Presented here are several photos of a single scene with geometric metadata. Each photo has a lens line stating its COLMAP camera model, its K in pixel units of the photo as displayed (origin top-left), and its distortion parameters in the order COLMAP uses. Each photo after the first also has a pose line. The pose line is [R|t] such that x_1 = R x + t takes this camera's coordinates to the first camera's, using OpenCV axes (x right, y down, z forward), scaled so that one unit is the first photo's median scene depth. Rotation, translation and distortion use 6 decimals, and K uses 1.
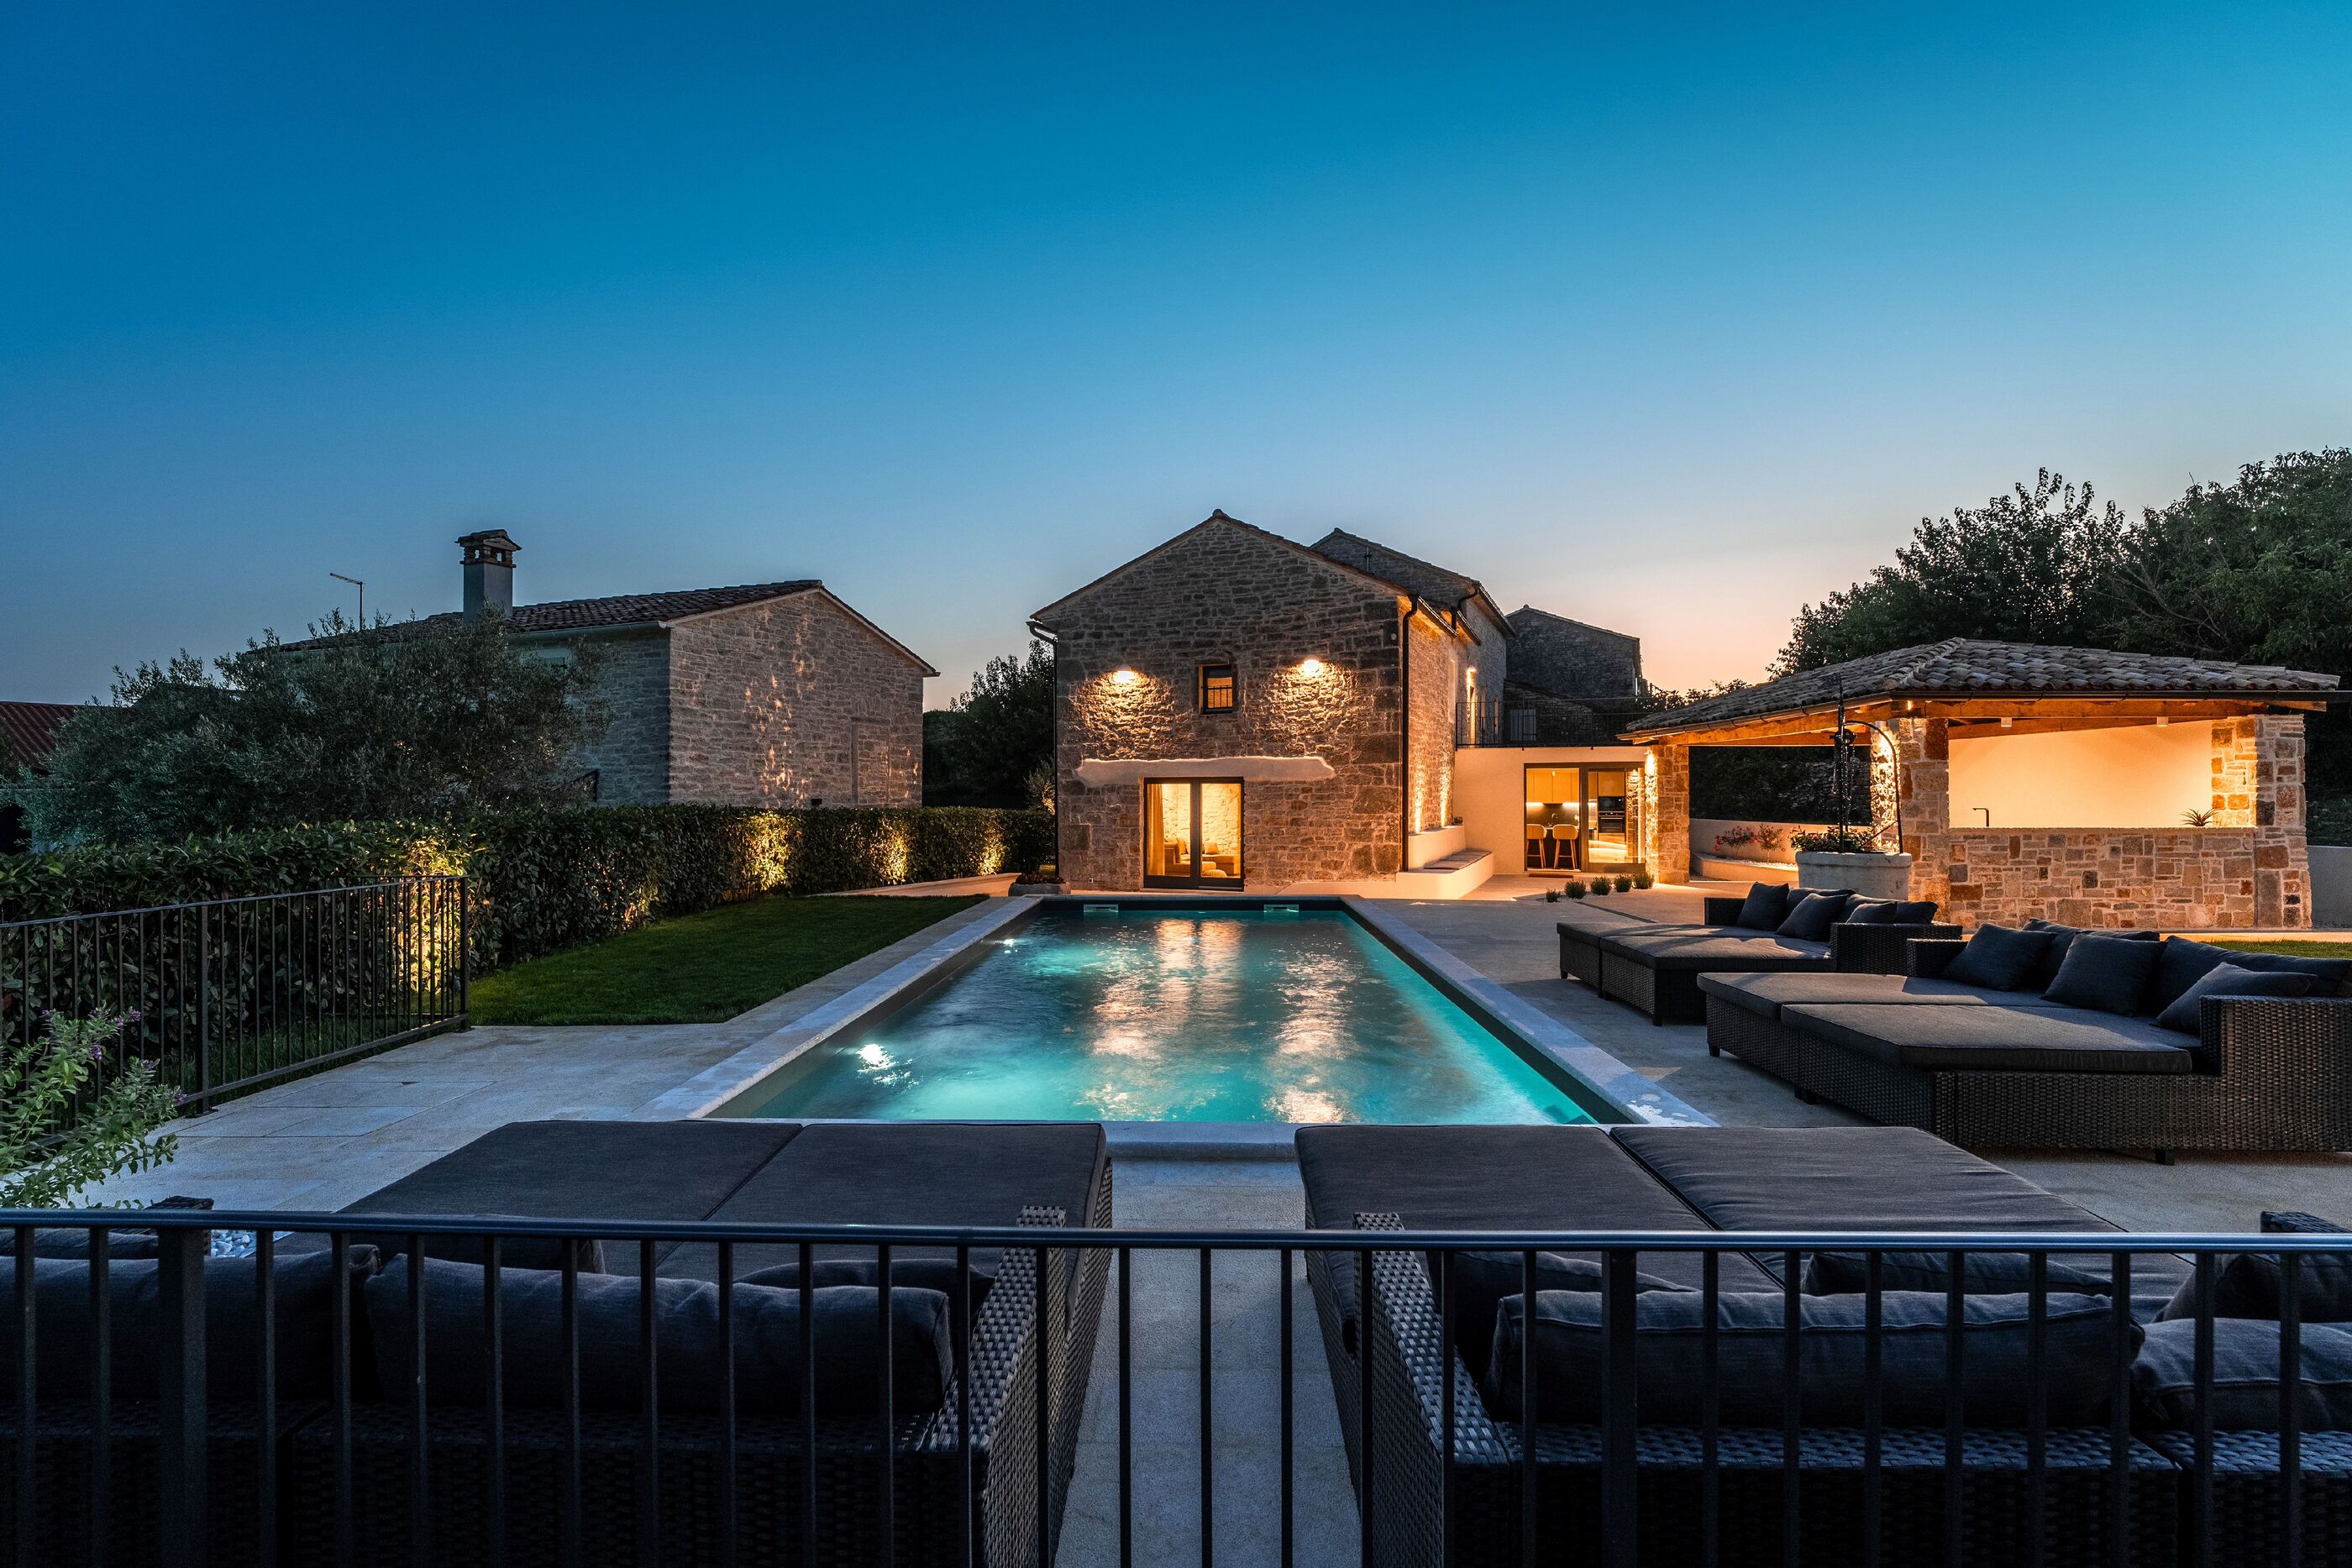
lens RADIAL K [[1048.9, 0, 1176.0], [0, 1048.9, 769.7], [0, 0, 1]] dist [-0.011861, 0.001526]
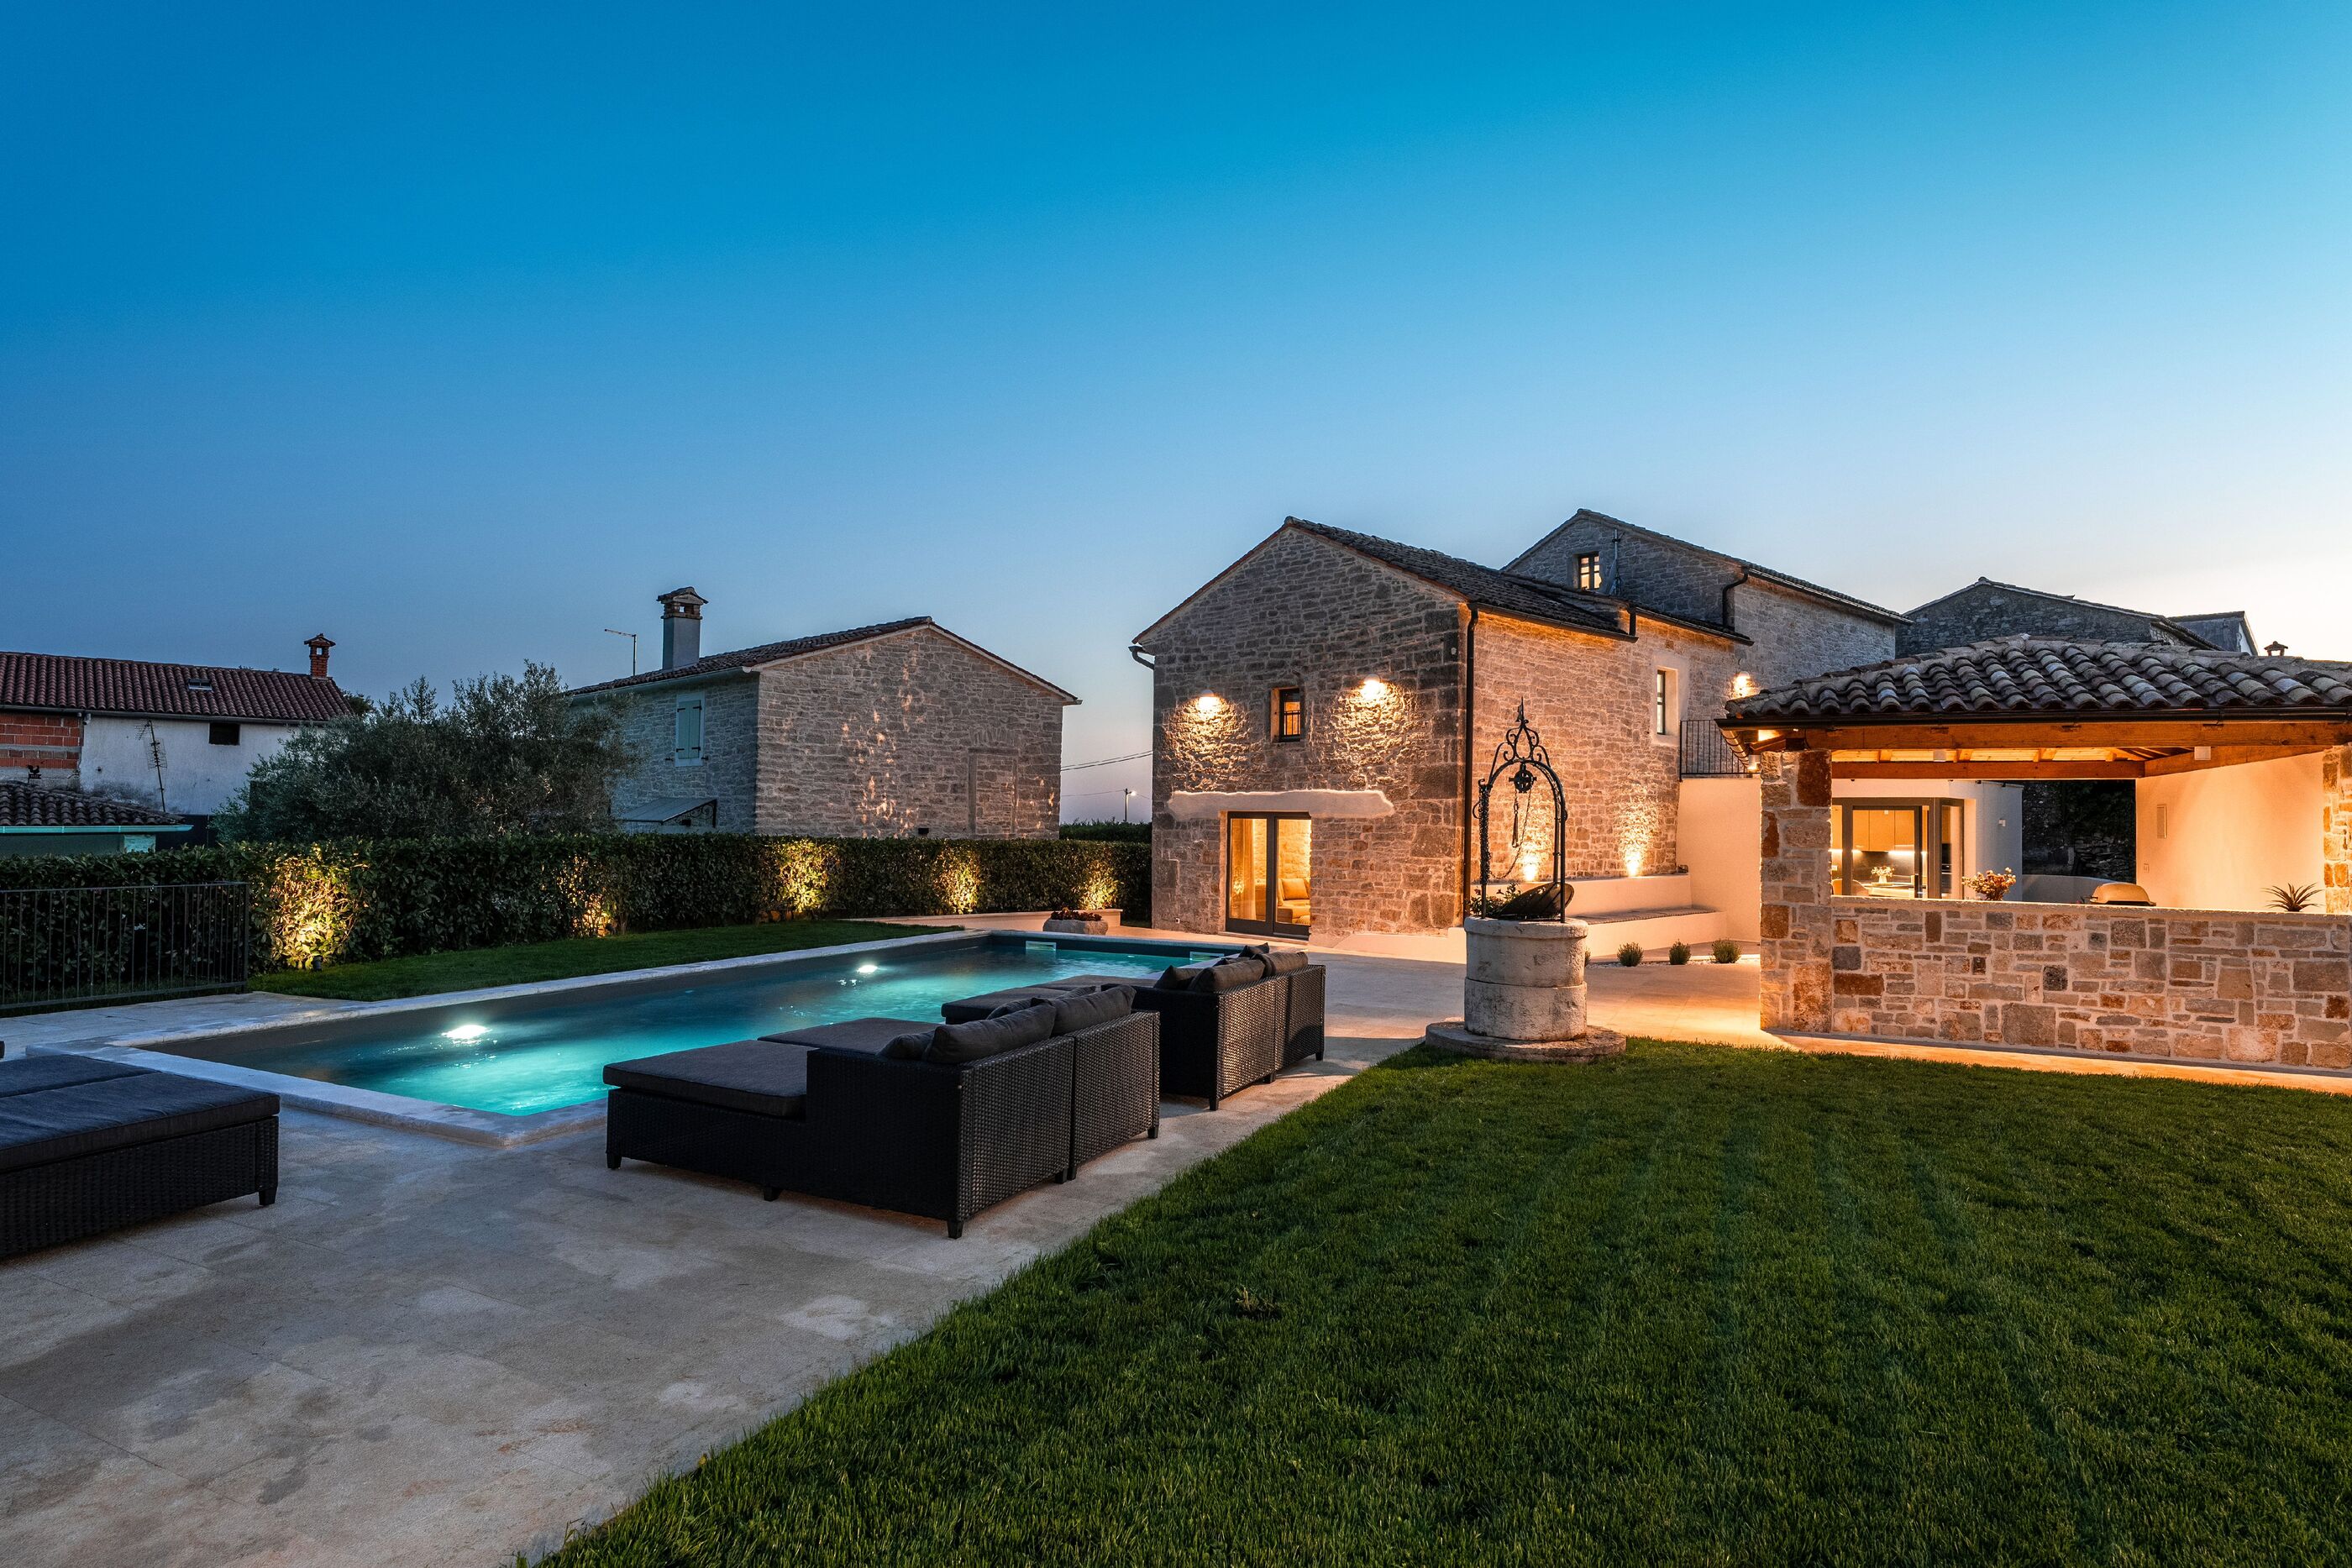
lens RADIAL K [[1229.0, 0, 1187.6], [0, 1229.0, 752.0], [0, 0, 1]] dist [-0.003745, -0.000790]
pose [[0.914777, -0.007177, -0.403894, 0.404152], [-0.006359, 0.999462, -0.032163, -0.010421], [0.403908, 0.031990, 0.914240, -0.002337]]
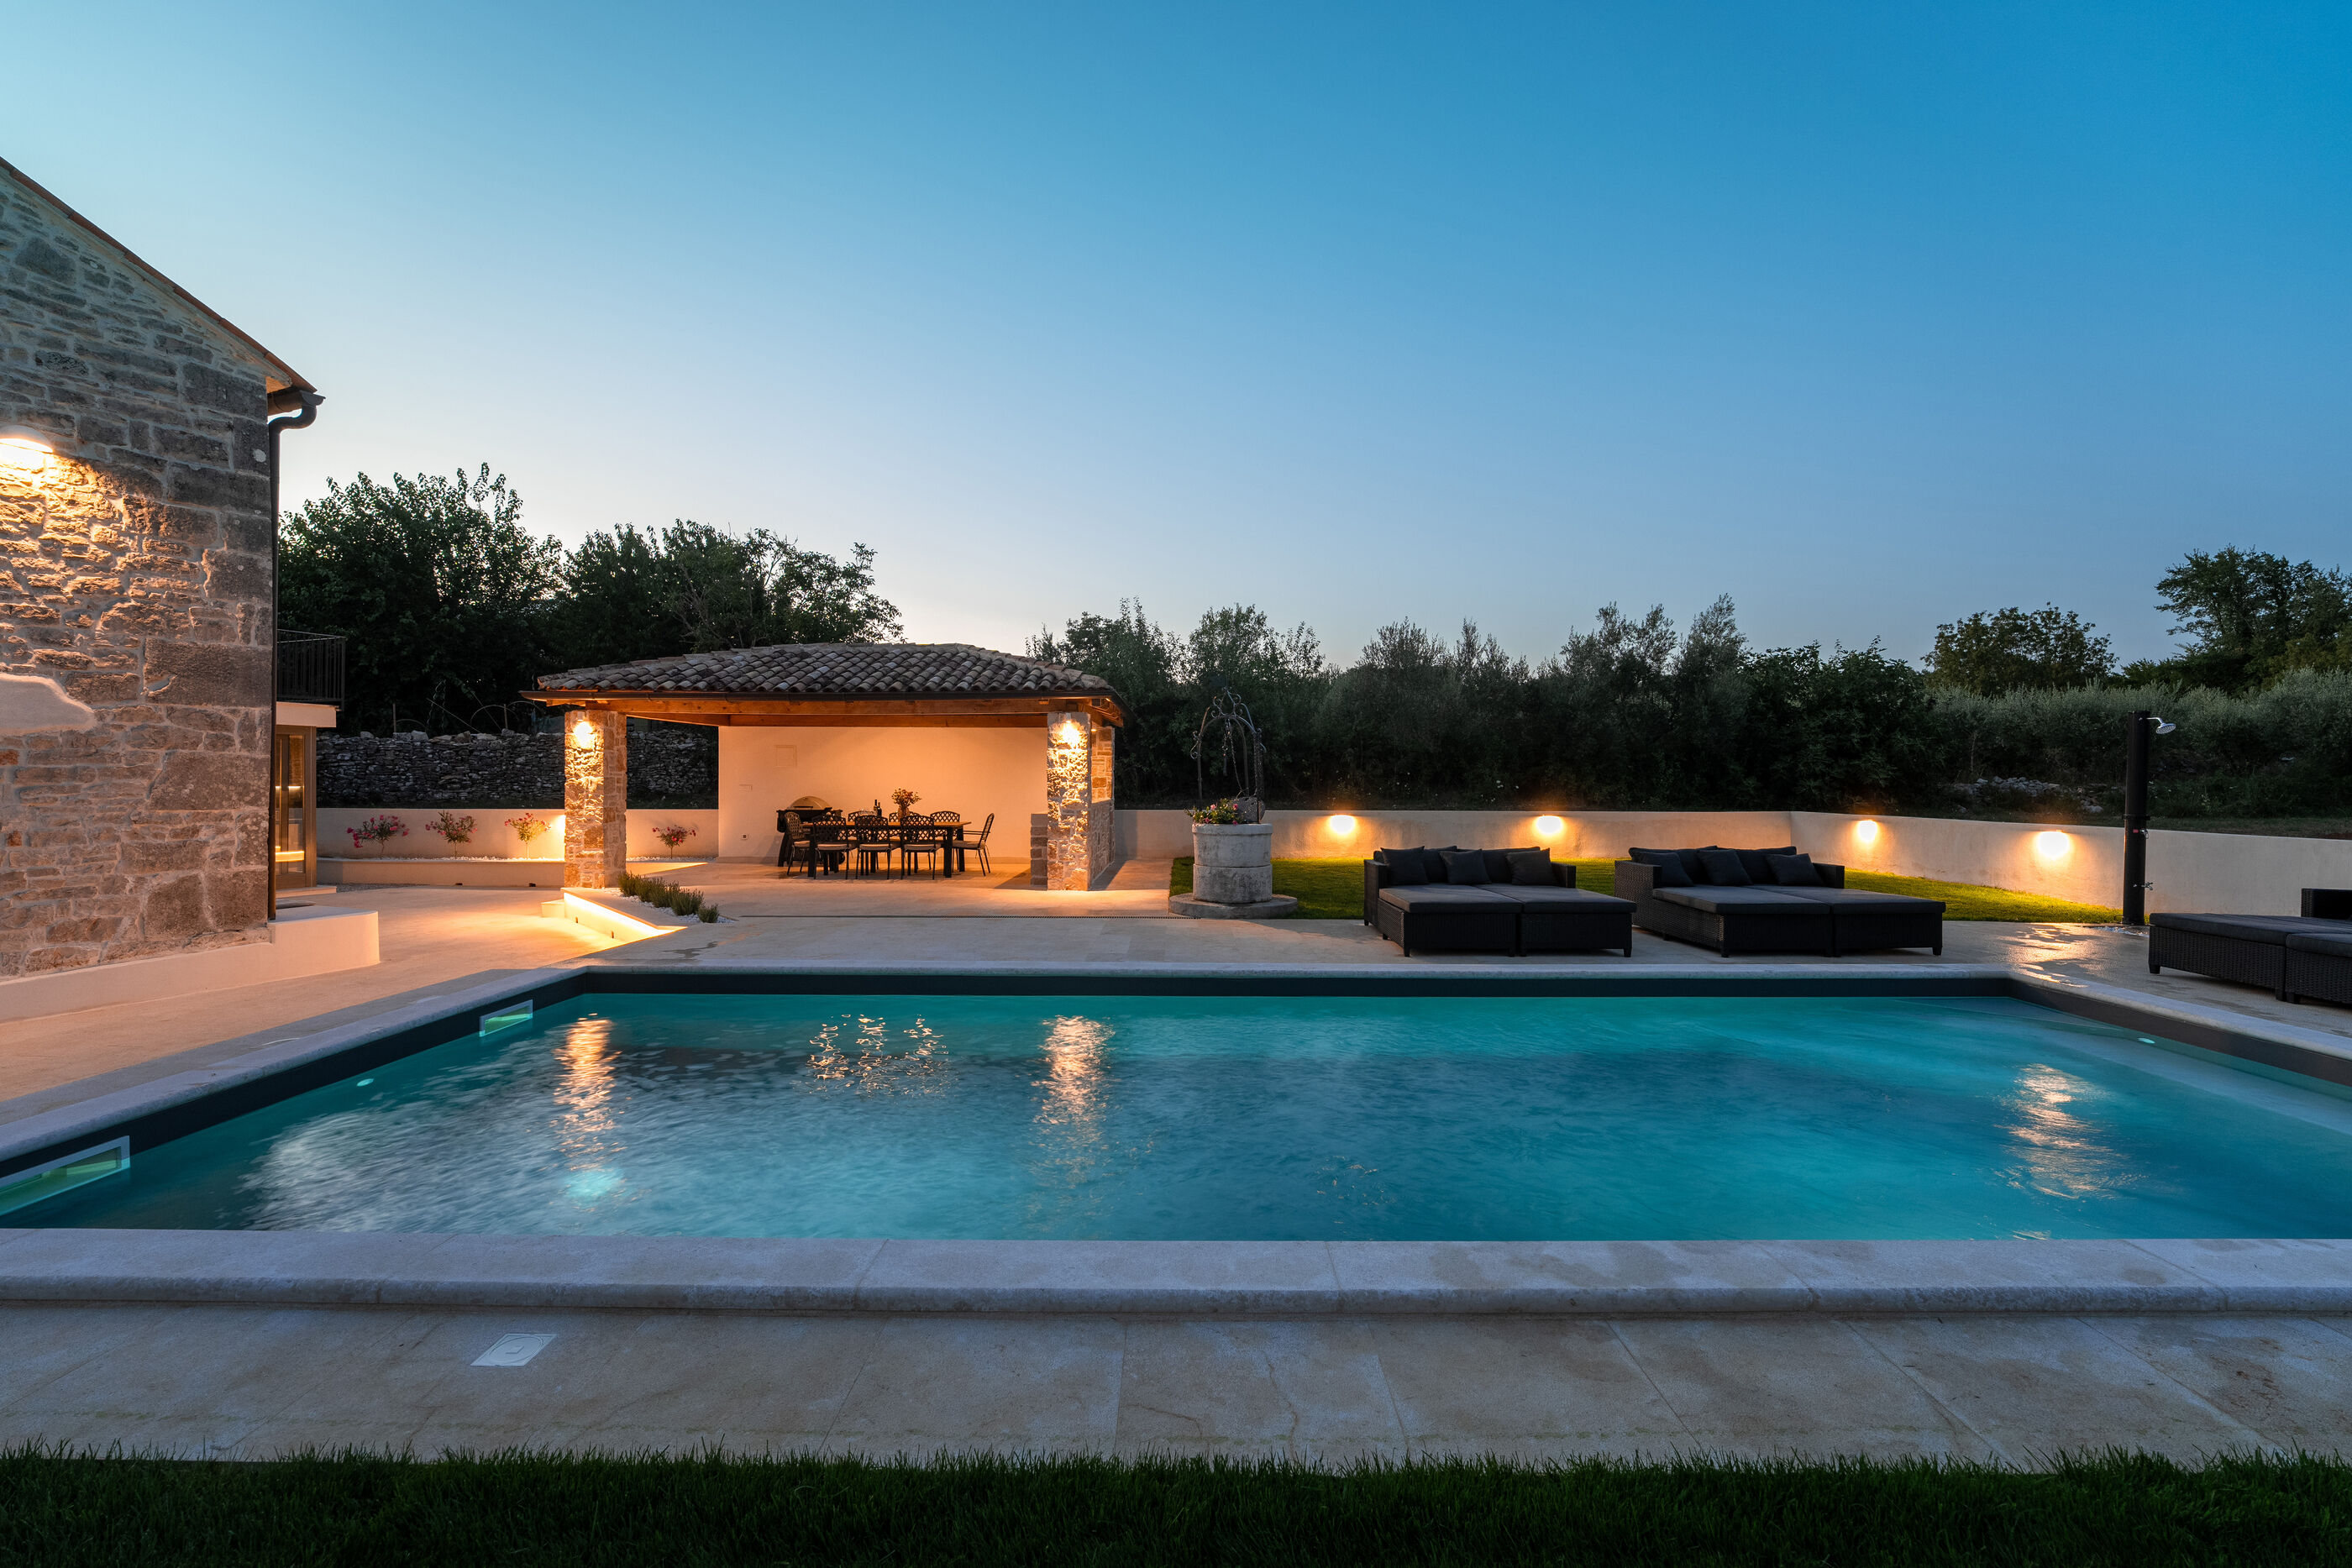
lens RADIAL K [[983.1, 0, 1171.6], [0, 983.1, 773.9], [0, 0, 1]] dist [-0.026424, 0.006025]
pose [[-0.018117, 0.008524, 0.999800, -0.253793], [-0.028103, 0.999564, -0.009031, 0.016980], [-0.999441, -0.028261, -0.017869, 0.554934]]
